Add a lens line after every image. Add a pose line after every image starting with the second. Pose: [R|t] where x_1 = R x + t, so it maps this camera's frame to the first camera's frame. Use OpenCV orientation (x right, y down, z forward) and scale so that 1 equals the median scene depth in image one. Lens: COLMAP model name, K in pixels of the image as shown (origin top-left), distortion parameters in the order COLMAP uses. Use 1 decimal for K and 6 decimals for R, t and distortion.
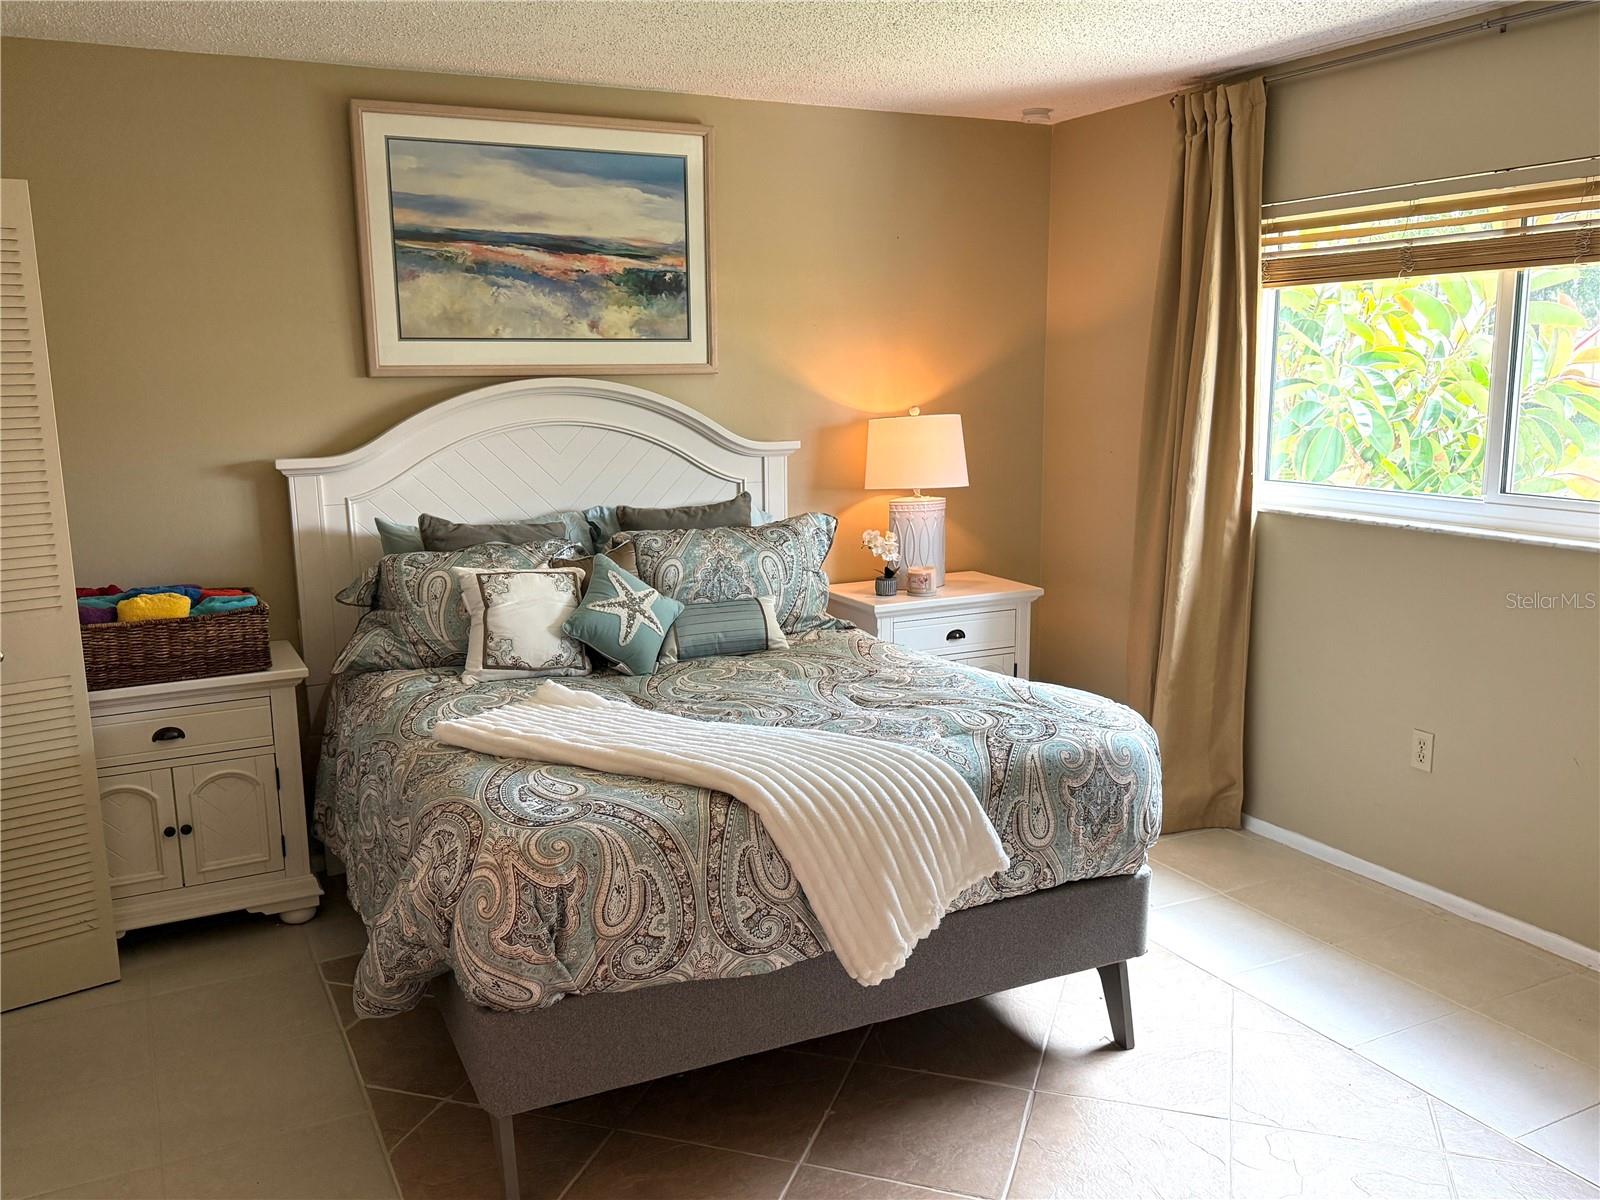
lens RADIAL K [[1315.3, 0, 800.0], [0, 1315.3, 600.0], [0, 0, 1]] dist [0.006587, 0.003193]
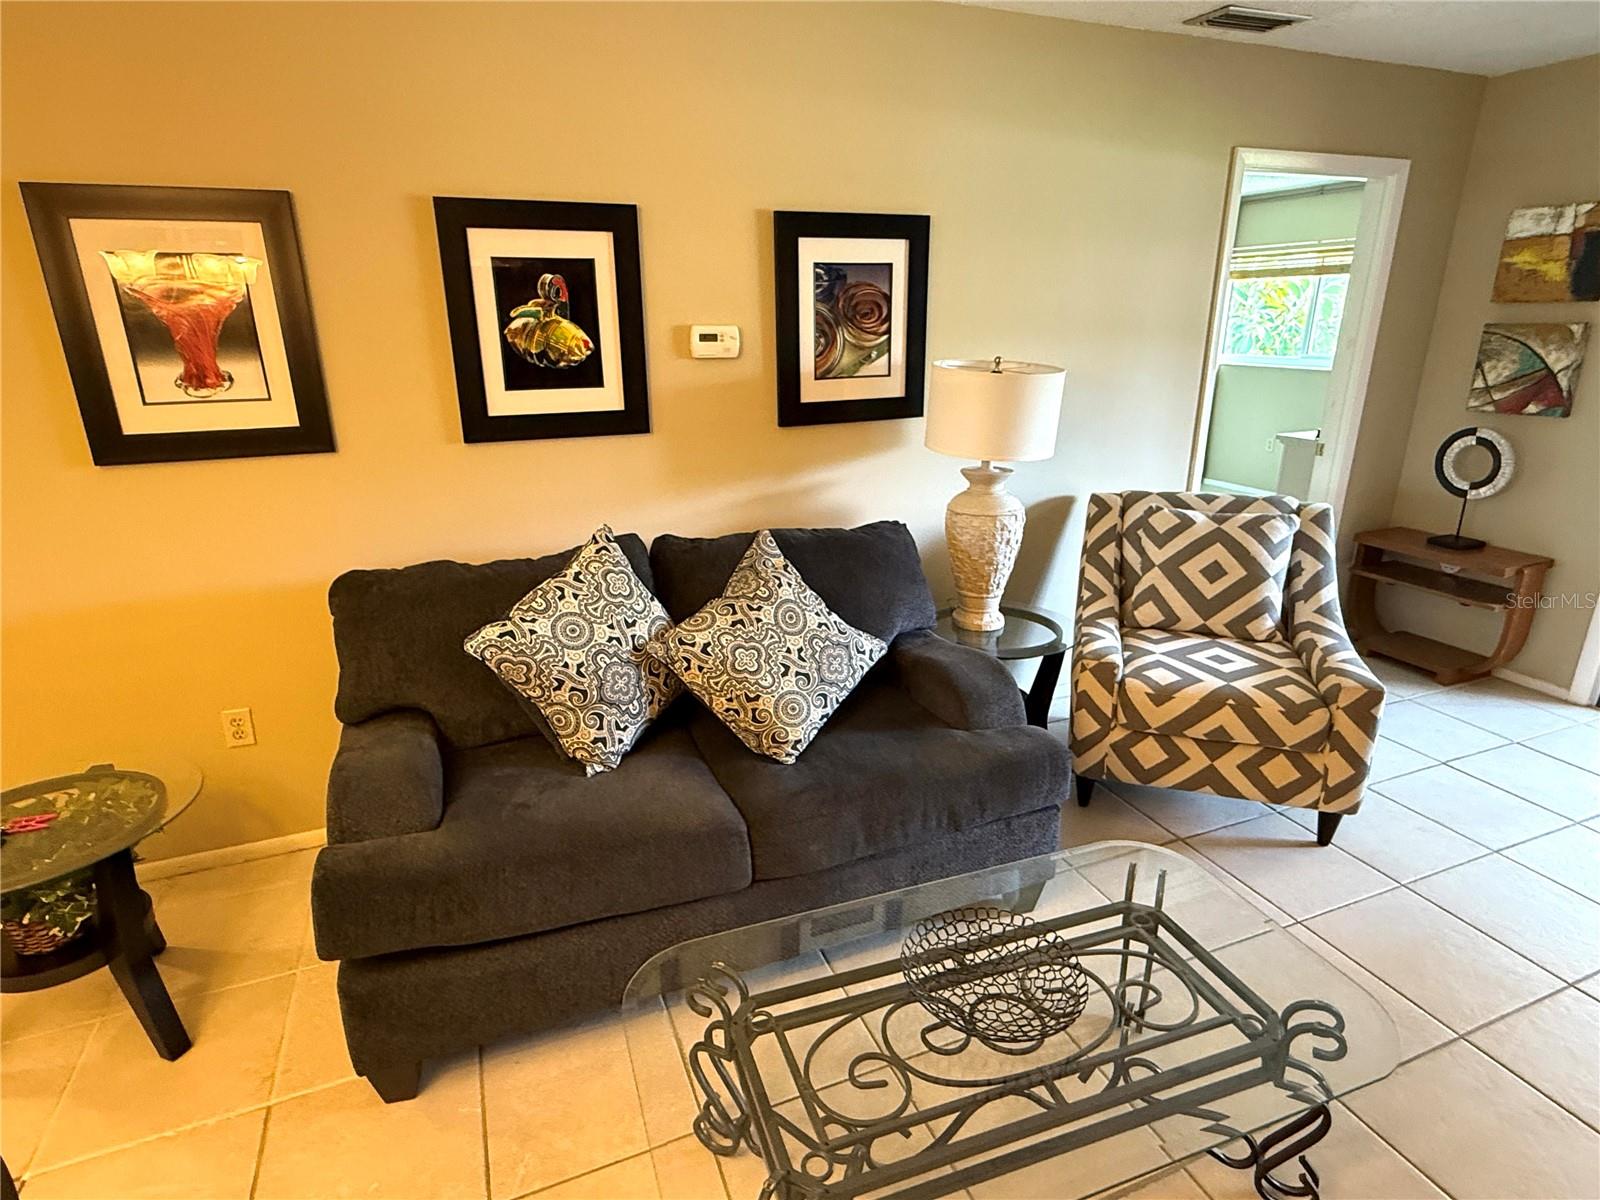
lens RADIAL K [[857.0, 0, 800.0], [0, 857.0, 600.0], [0, 0, 1]] dist [-0.001312, -0.000238]
pose [[0.997272, 0.024963, -0.069470, -0.350204], [-0.014460, 0.988915, 0.147775, 0.149853], [0.072389, -0.146368, 0.986578, -0.813044]]
